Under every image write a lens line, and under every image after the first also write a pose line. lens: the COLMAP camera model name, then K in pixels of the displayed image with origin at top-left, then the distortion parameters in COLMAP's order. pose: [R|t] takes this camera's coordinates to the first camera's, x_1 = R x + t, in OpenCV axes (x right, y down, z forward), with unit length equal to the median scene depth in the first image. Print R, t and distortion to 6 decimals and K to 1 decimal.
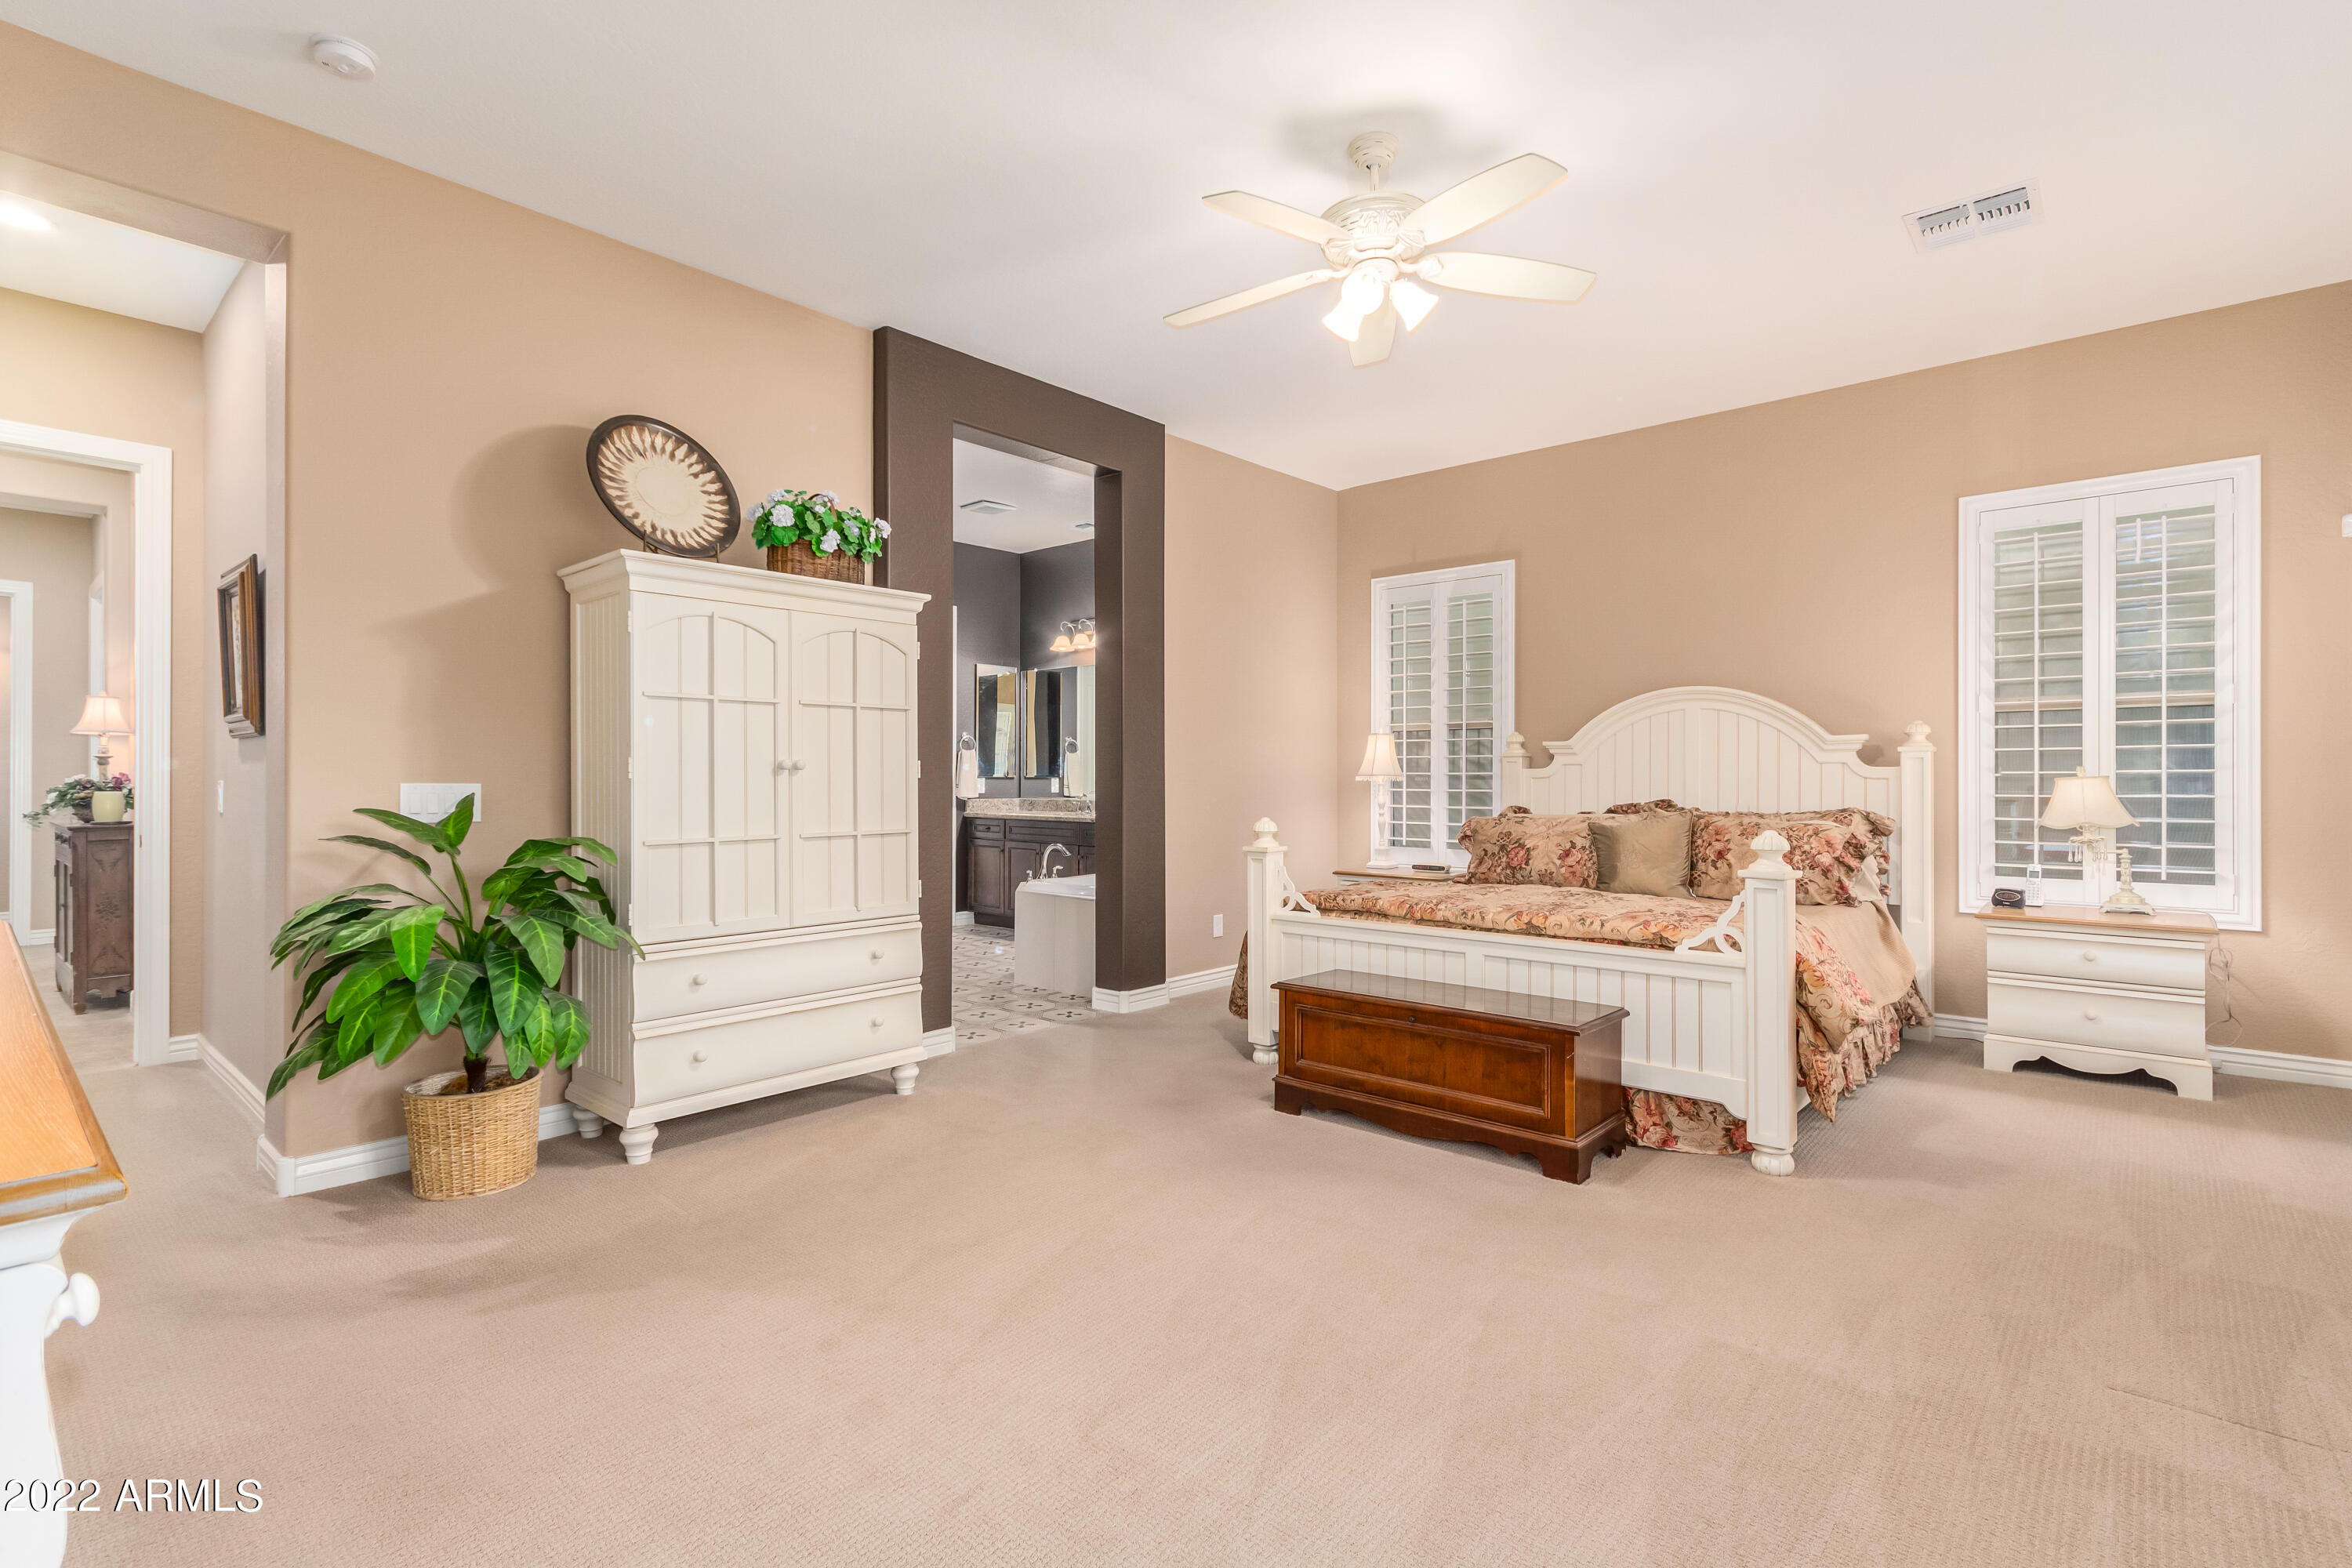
lens RADIAL K [[1103.2, 0, 1254.0], [0, 1103.2, 787.4], [0, 0, 1]] dist [0.008517, -0.001328]
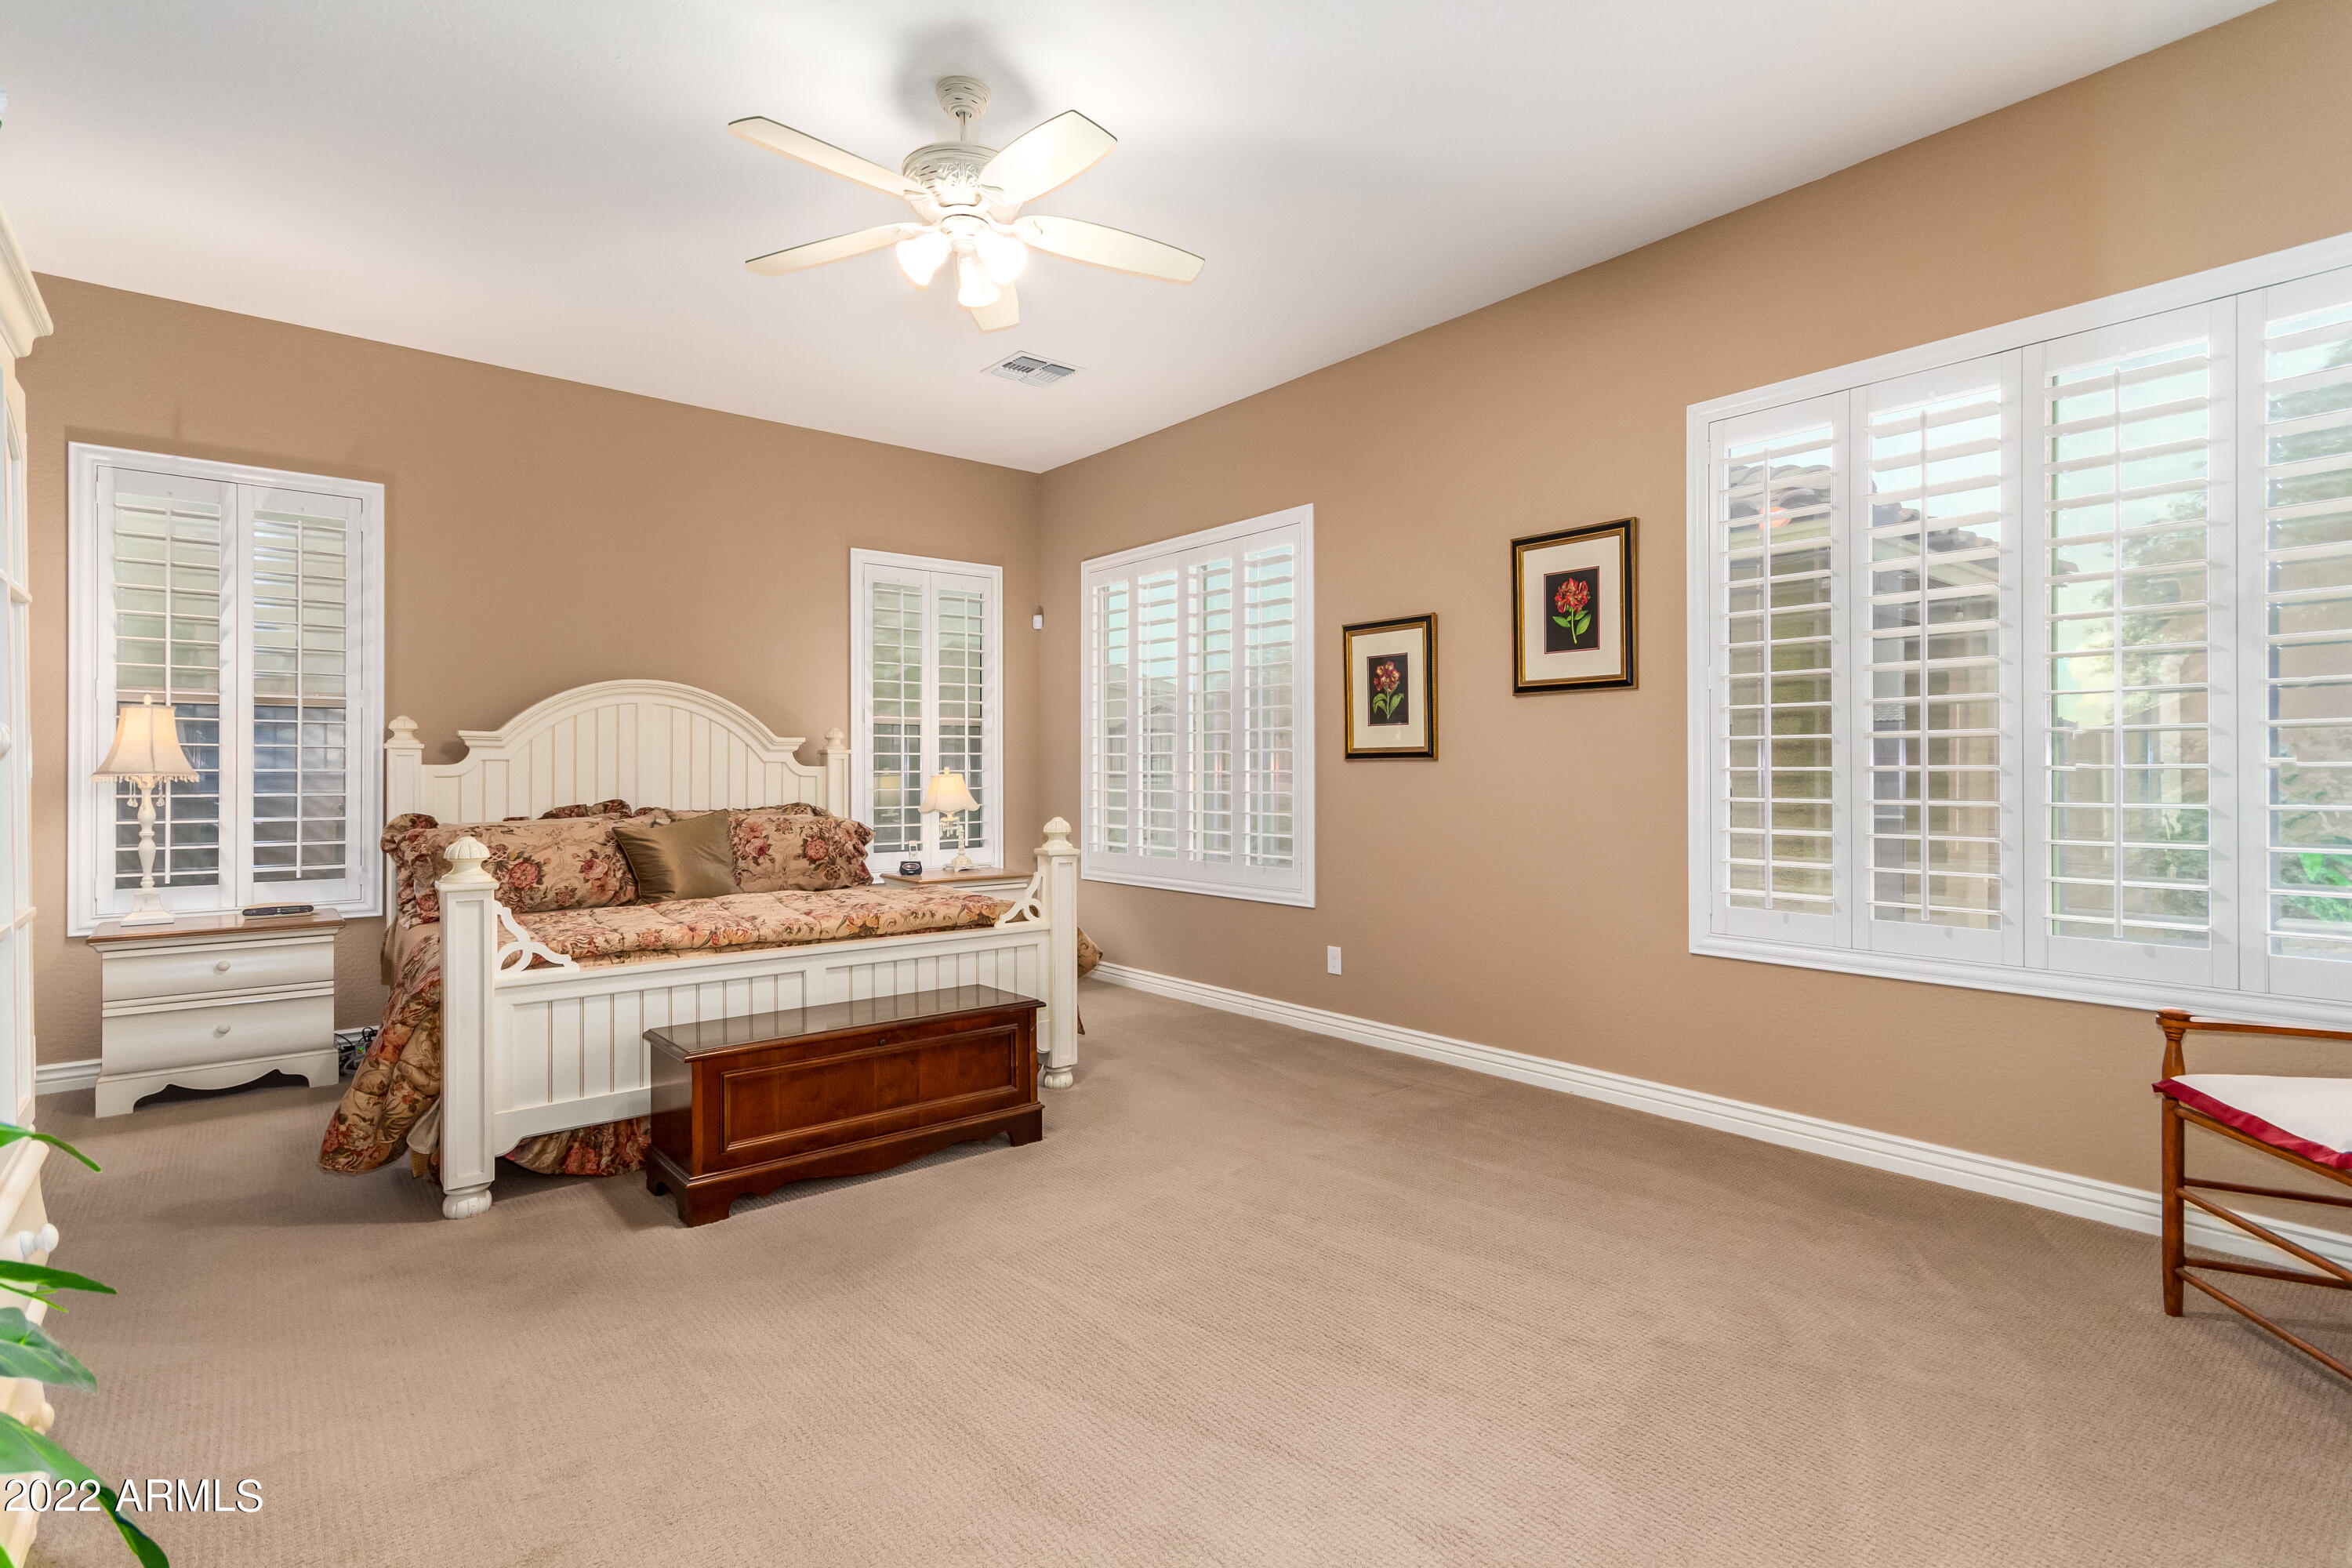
lens RADIAL K [[1124.0, 0, 1163.2], [0, 1124.0, 764.3], [0, 0, 1]] dist [-0.005442, -0.000485]
pose [[0.187582, 0.009798, 0.982200, -0.484191], [0.010119, 0.999878, -0.011906, -0.002912], [-0.982197, 0.012172, 0.187460, 0.402225]]
